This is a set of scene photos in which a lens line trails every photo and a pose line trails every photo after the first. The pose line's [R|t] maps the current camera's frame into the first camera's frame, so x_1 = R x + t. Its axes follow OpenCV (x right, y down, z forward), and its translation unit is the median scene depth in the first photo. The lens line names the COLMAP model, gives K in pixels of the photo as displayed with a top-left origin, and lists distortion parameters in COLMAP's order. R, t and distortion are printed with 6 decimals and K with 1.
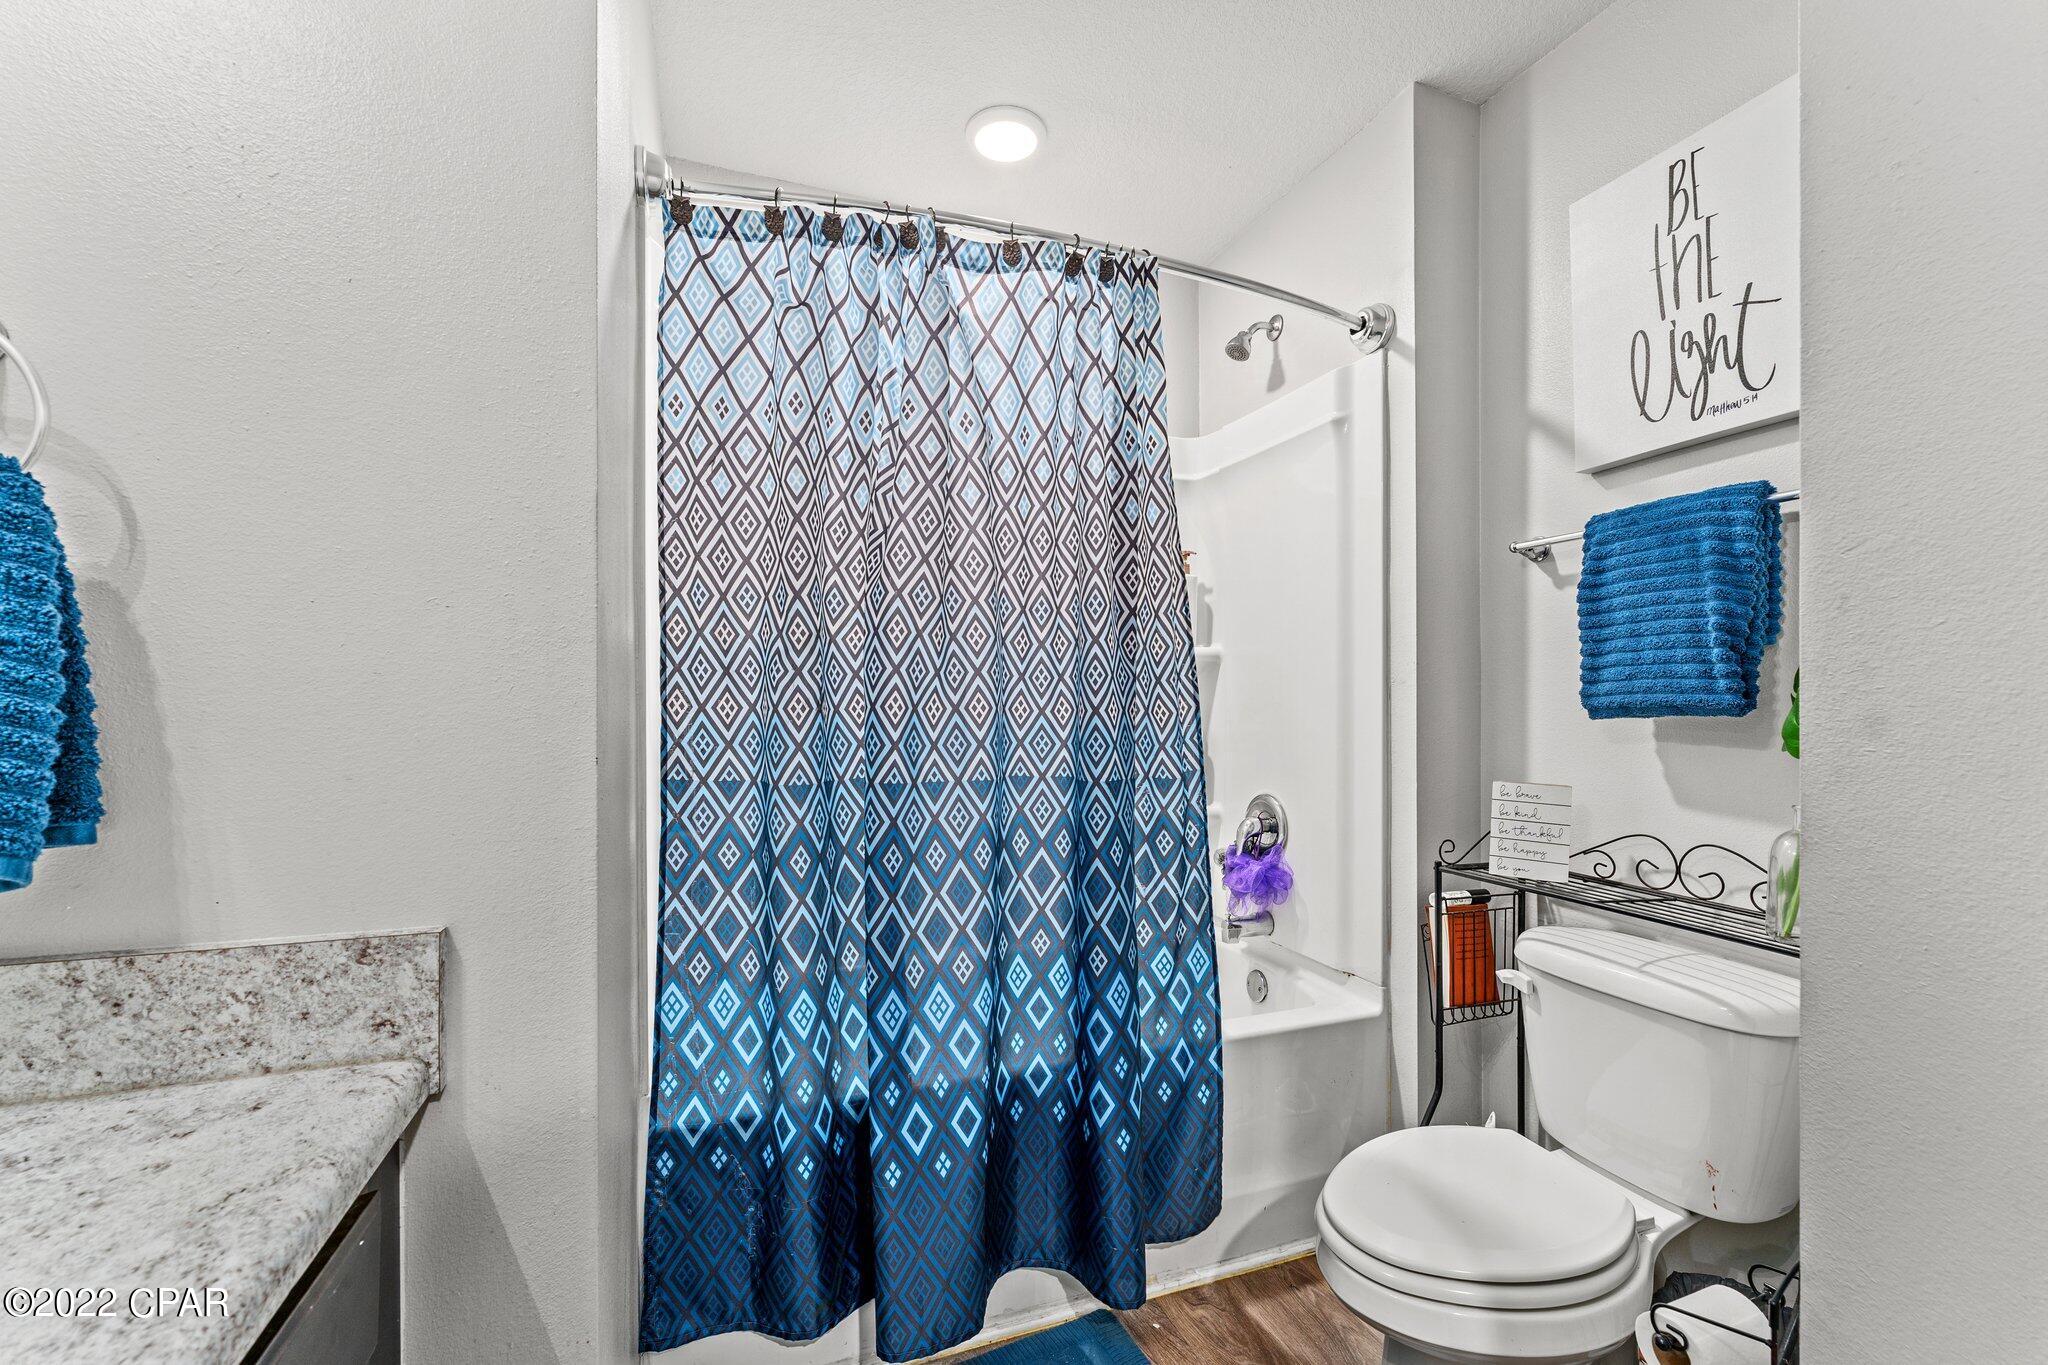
lens RADIAL K [[824.0, 0, 1014.9], [0, 824.0, 699.6], [0, 0, 1]] dist [0.002373, -0.000240]
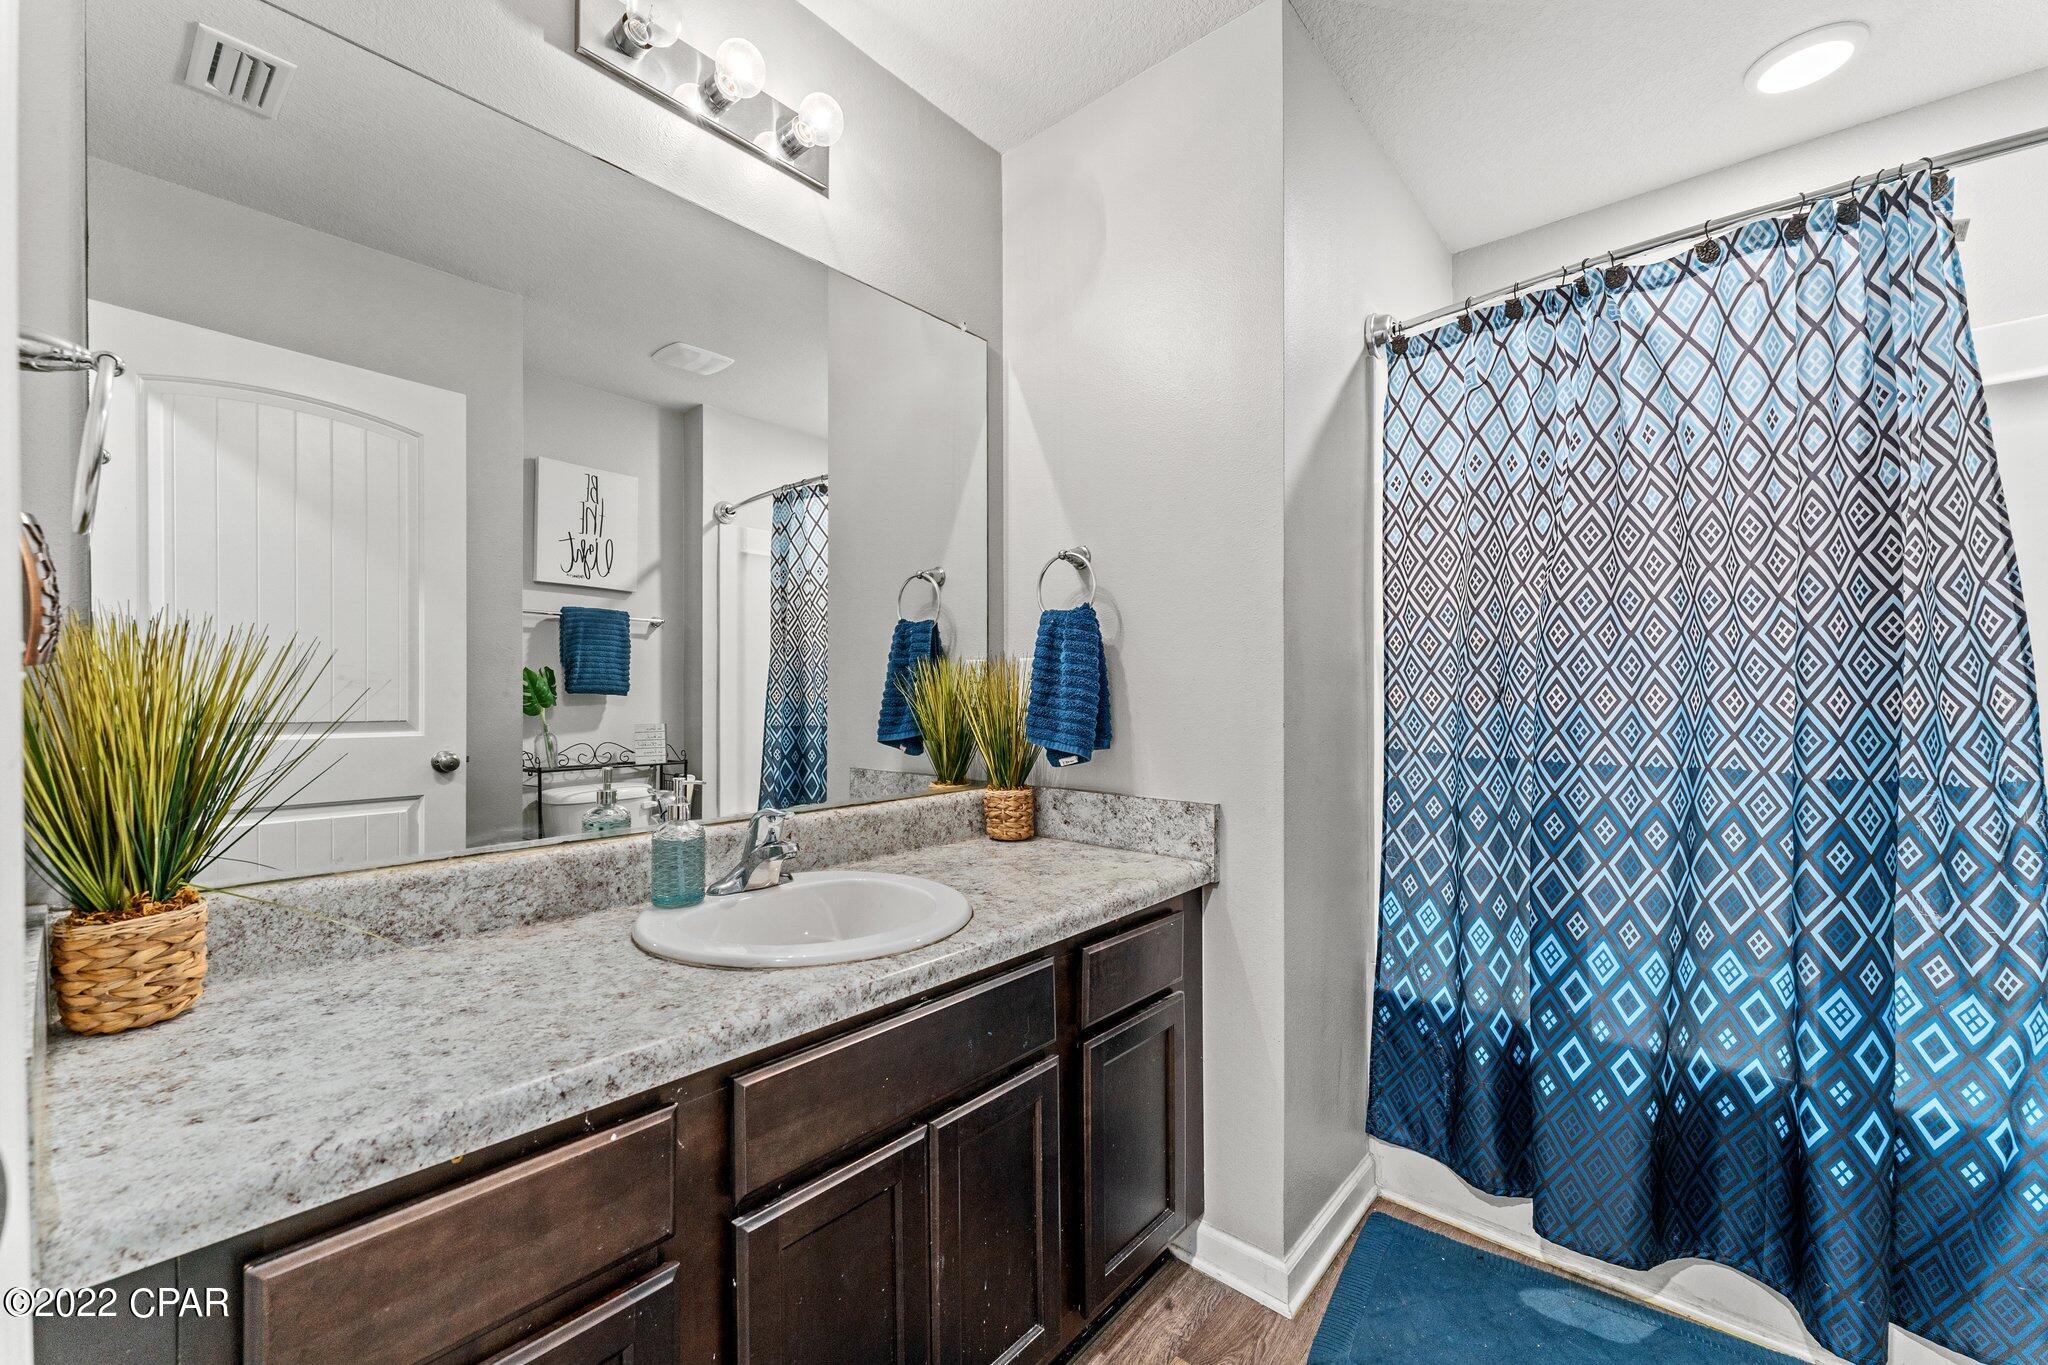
lens RADIAL K [[824.0, 0, 1024.6], [0, 824.0, 690.9], [0, 0, 1]] dist [0.002373, -0.000240]
pose [[0.492912, -0.005098, -0.870064, 0.505056], [-0.000075, 0.999983, -0.005902, 0.005704], [0.870079, 0.002975, 0.492903, -0.250921]]
